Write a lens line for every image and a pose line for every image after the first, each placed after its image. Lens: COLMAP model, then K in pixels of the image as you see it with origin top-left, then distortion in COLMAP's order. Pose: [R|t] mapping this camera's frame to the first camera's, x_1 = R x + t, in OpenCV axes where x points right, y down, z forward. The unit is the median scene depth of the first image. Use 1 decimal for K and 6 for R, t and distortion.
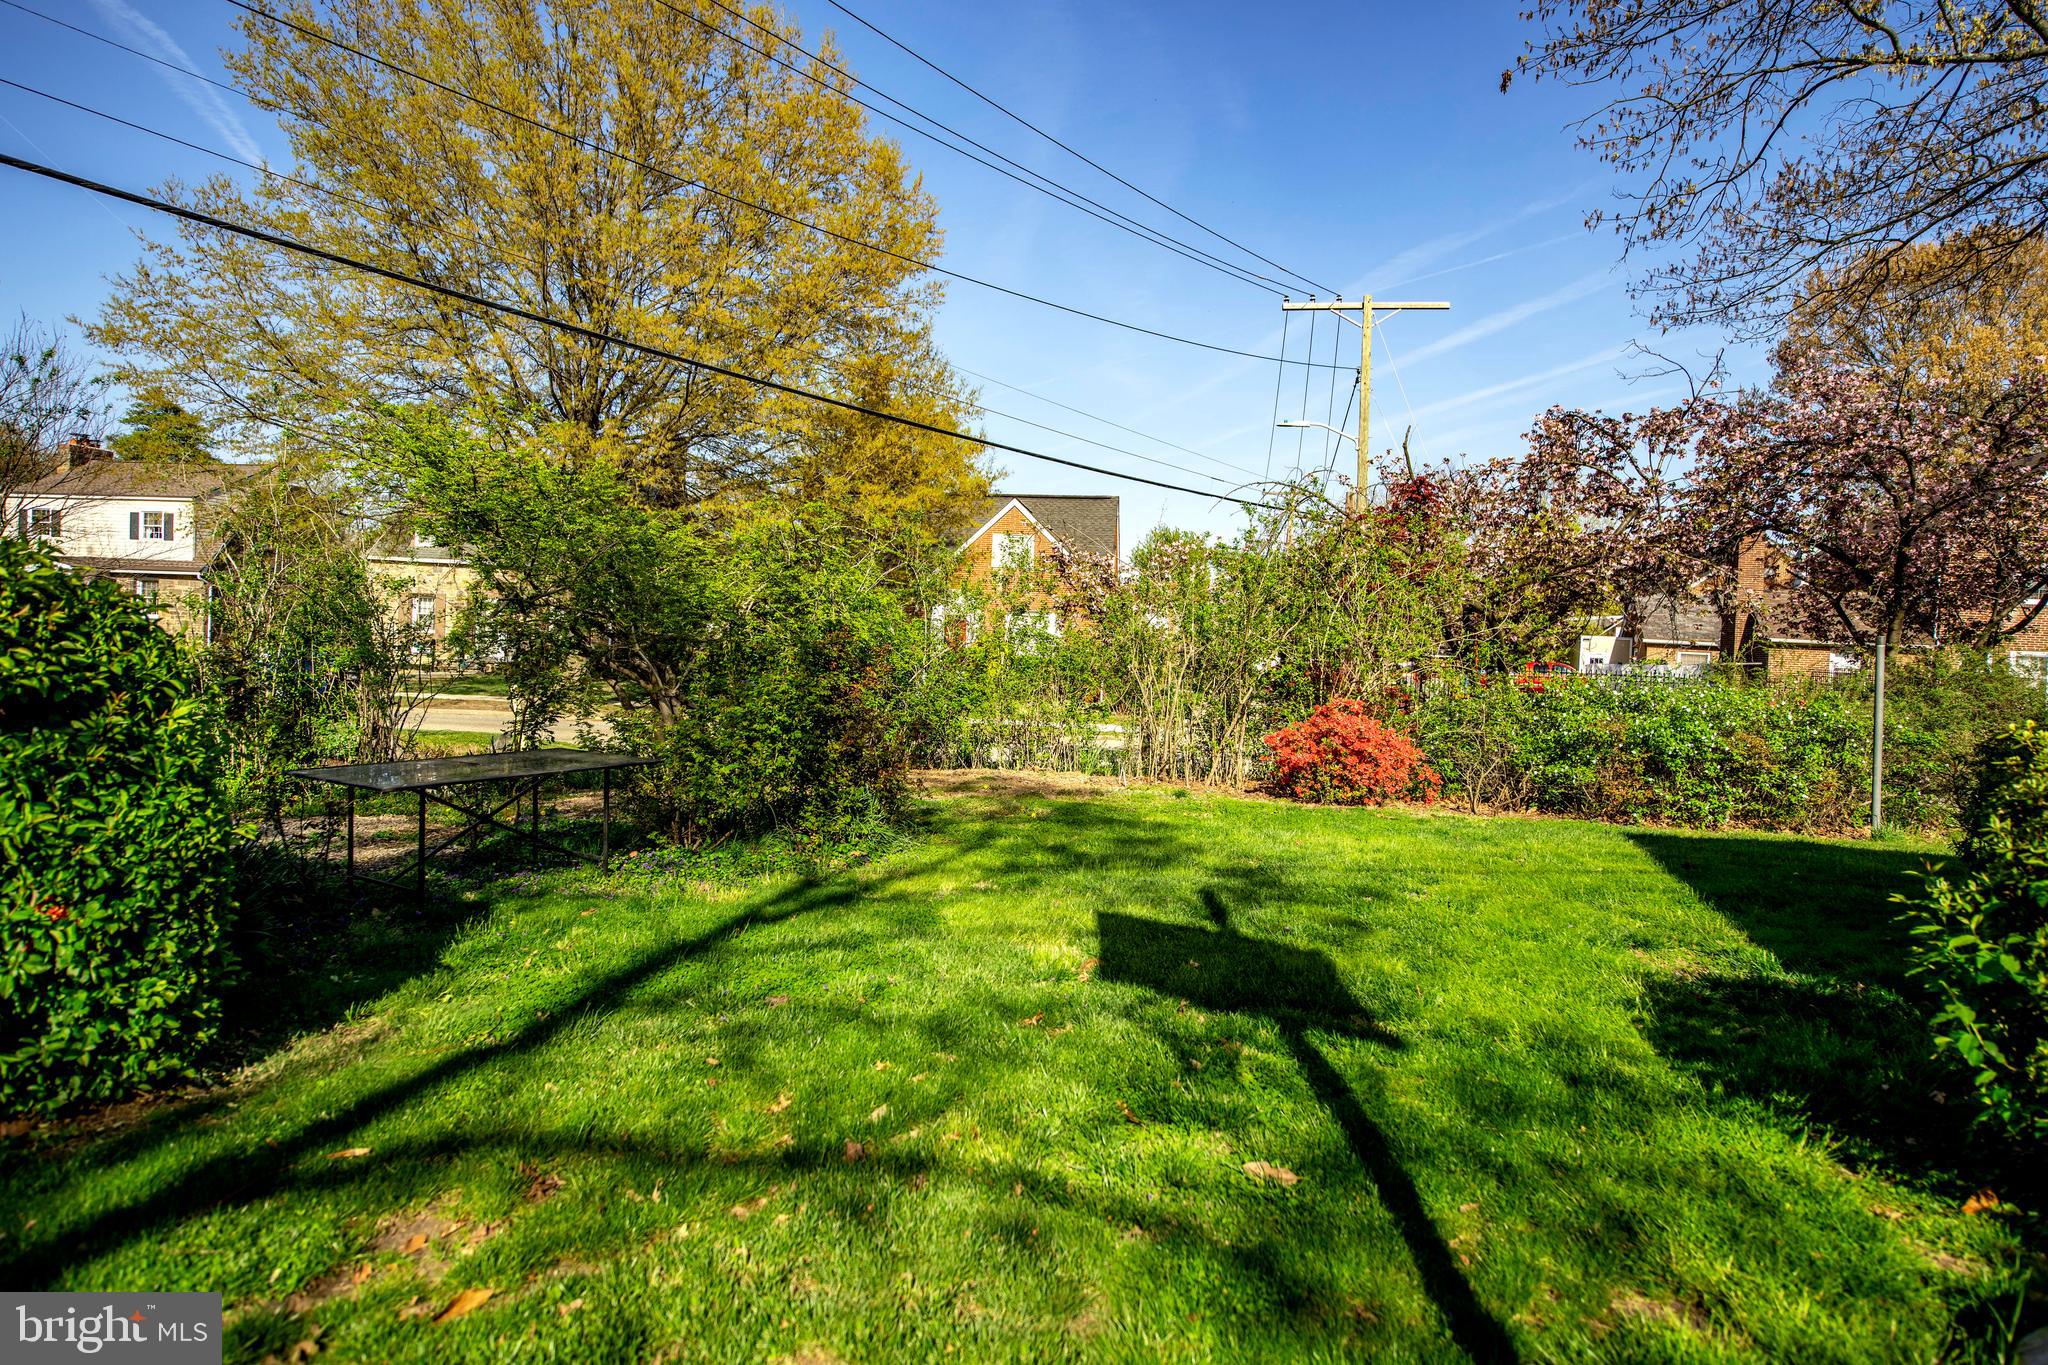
lens RADIAL K [[1174.5, 0, 1030.0], [0, 1174.5, 682.5], [0, 0, 1]] dist [0.000074, -0.000104]
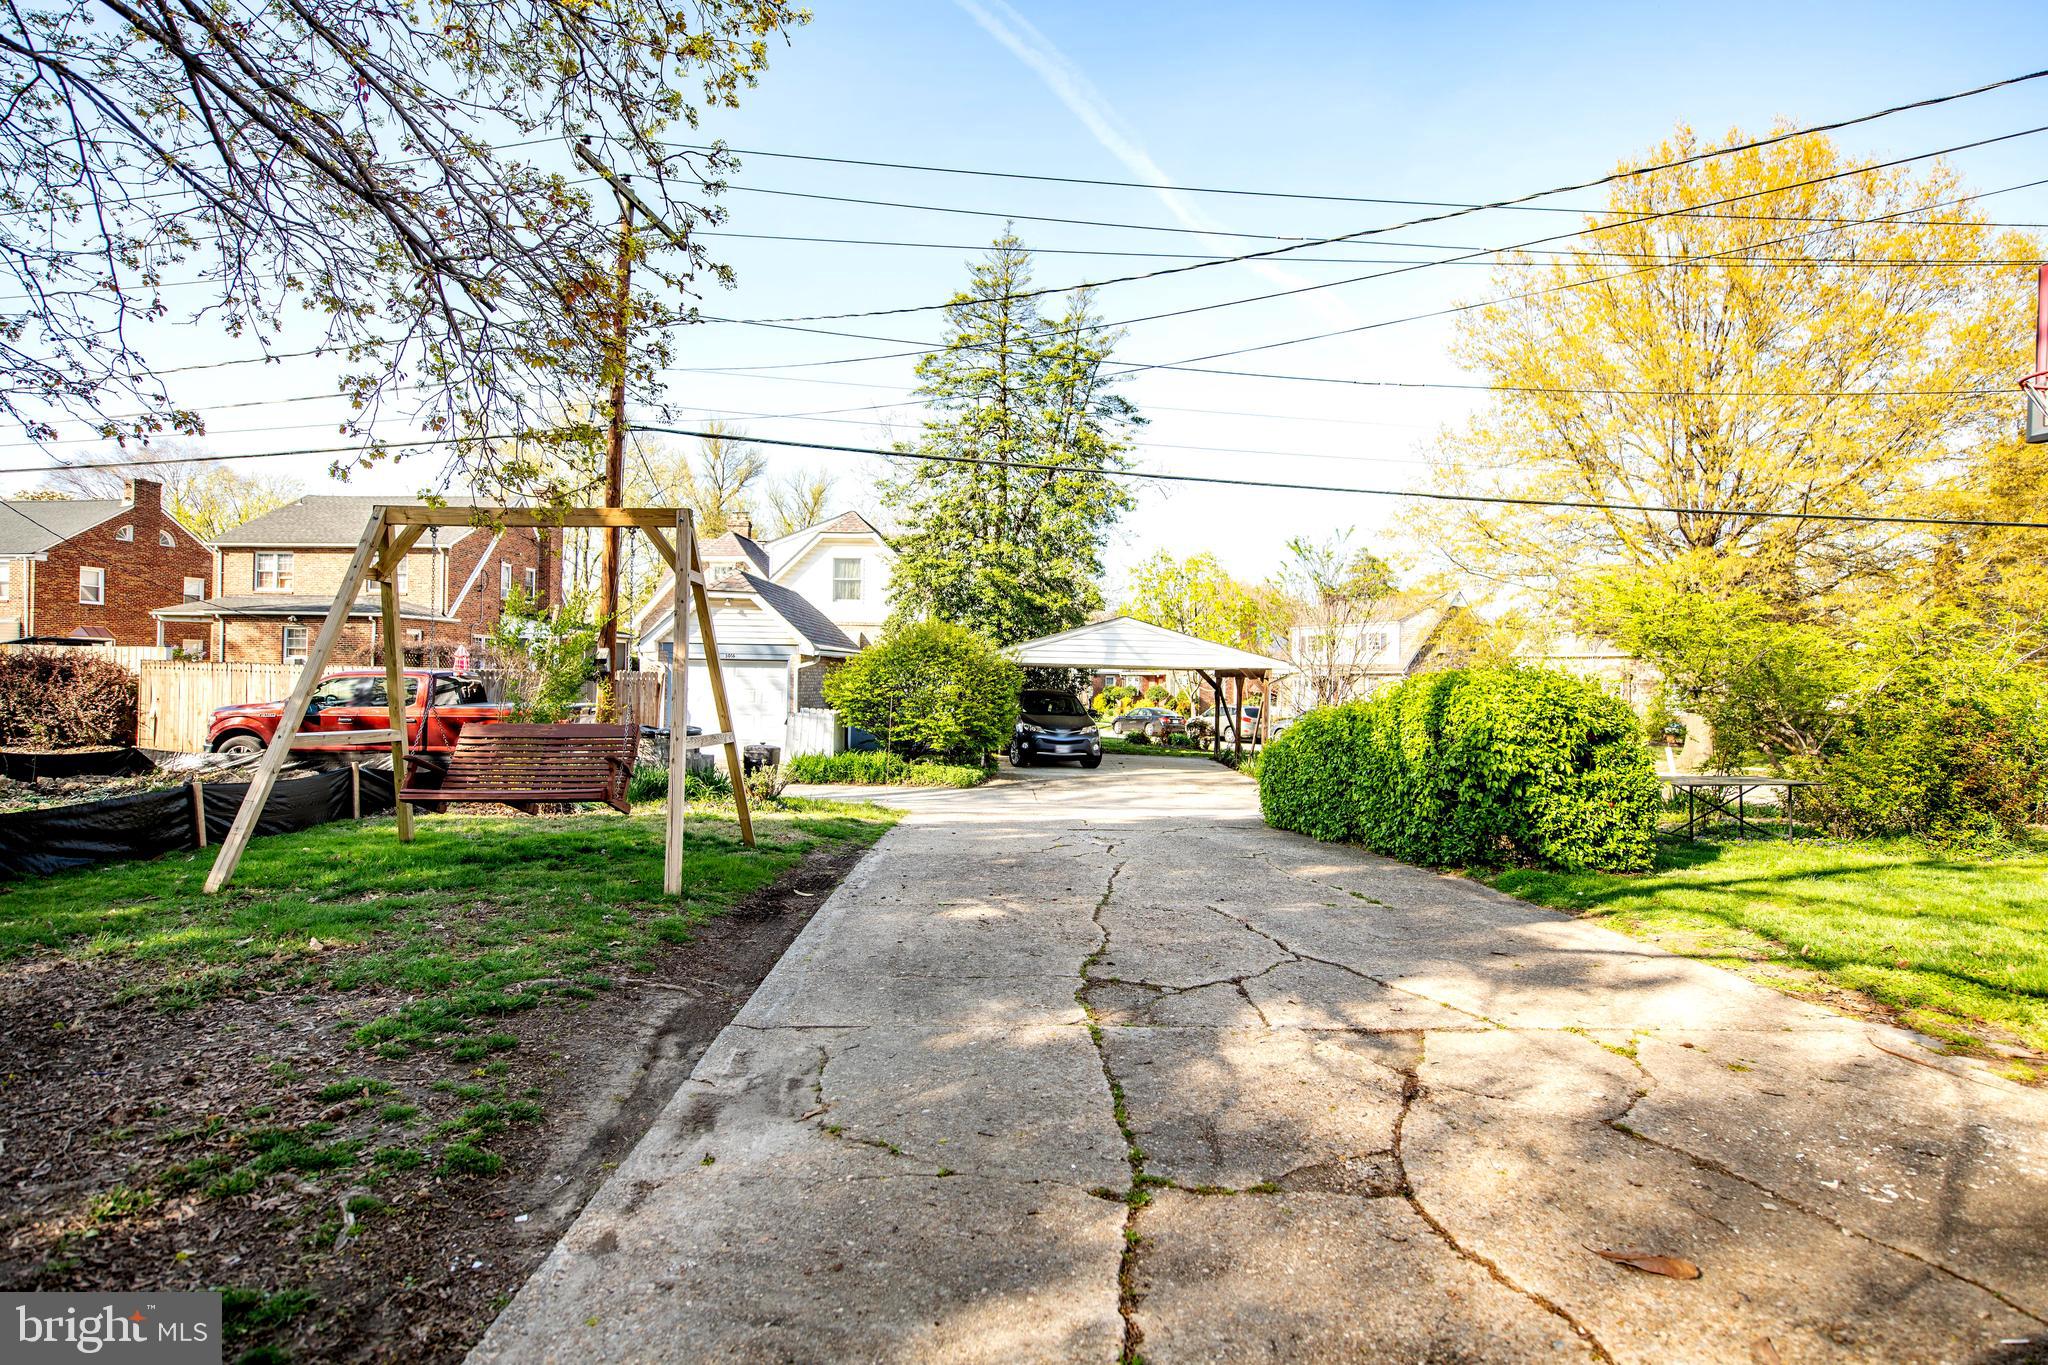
lens RADIAL K [[1013.6, 0, 1030.1], [0, 1013.6, 670.6], [0, 0, 1]] dist [-0.004822, -0.002542]
pose [[0.599601, -0.041234, -0.799236, 0.108160], [-0.023959, 0.997299, -0.069428, 0.018556], [0.799940, 0.060778, 0.596994, -0.503547]]
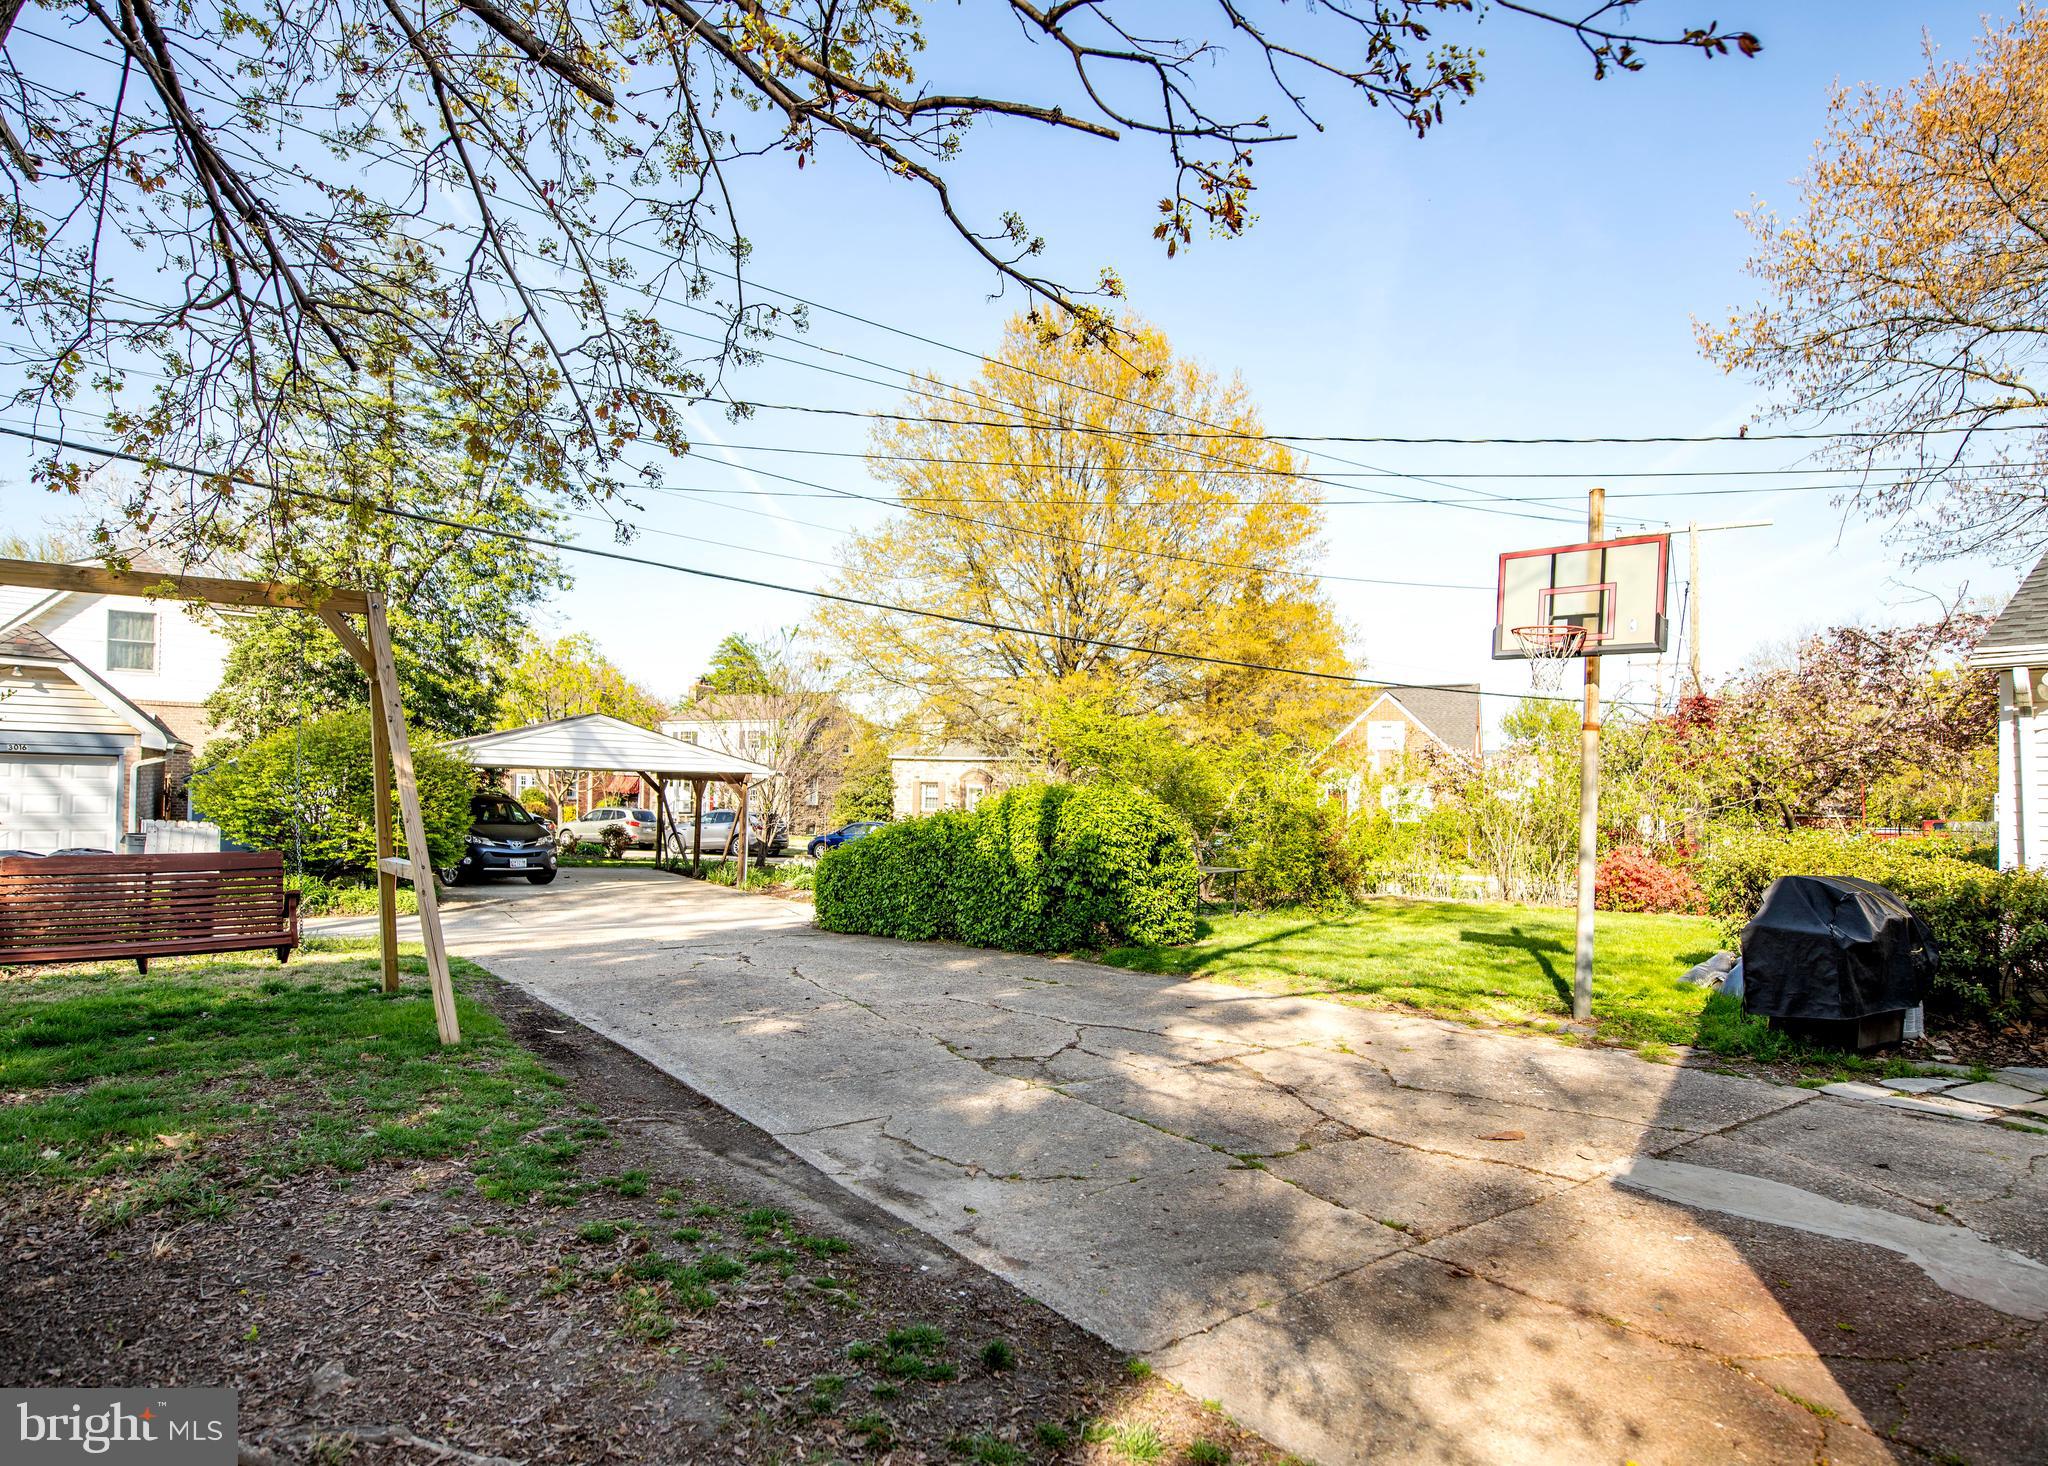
lens RADIAL K [[1124.6, 0, 988.5], [0, 1124.6, 778.4], [0, 0, 1]] dist [-0.004630, 0.000336]
pose [[0.941010, -0.026772, -0.337319, -0.034050], [0.005381, 0.997923, -0.064191, 0.015409], [0.338337, 0.058590, 0.939199, -0.756487]]
